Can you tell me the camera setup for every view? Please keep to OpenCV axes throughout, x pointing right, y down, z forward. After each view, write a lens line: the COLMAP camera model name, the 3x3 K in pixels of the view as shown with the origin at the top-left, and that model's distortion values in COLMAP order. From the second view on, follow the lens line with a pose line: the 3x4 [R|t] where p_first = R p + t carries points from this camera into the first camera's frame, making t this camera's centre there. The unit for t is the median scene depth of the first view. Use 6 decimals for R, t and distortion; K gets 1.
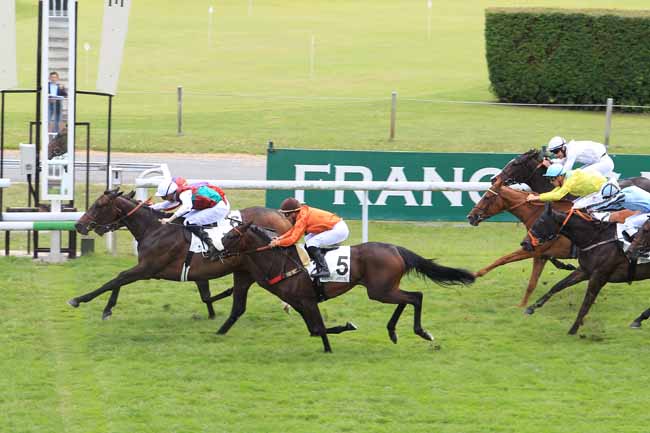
lens RADIAL K [[4419.2, 0, 325.3], [0, 4419.2, 214.3], [0, 0, 1]] dist [0.533748, 0.000000]
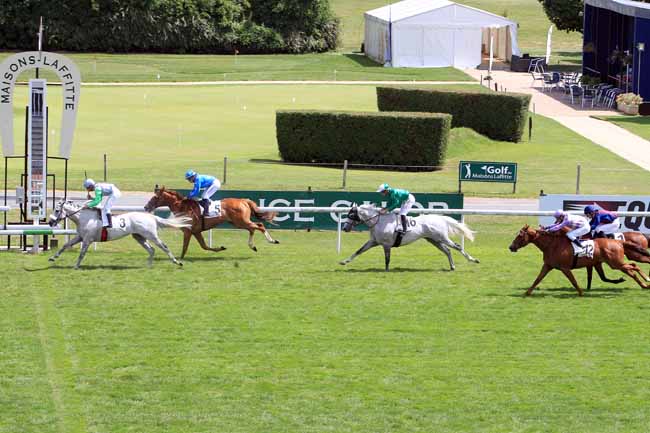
lens RADIAL K [[2803.2, 0, 325.3], [0, 2803.2, 219.5], [0, 0, 1]] dist [-0.020047, 0.000000]
pose [[0.999155, -0.003530, 0.040950, 0.009313], [0.003477, 0.999993, 0.001356, -0.003656], [-0.040954, -0.001212, 0.999160, -0.132083]]
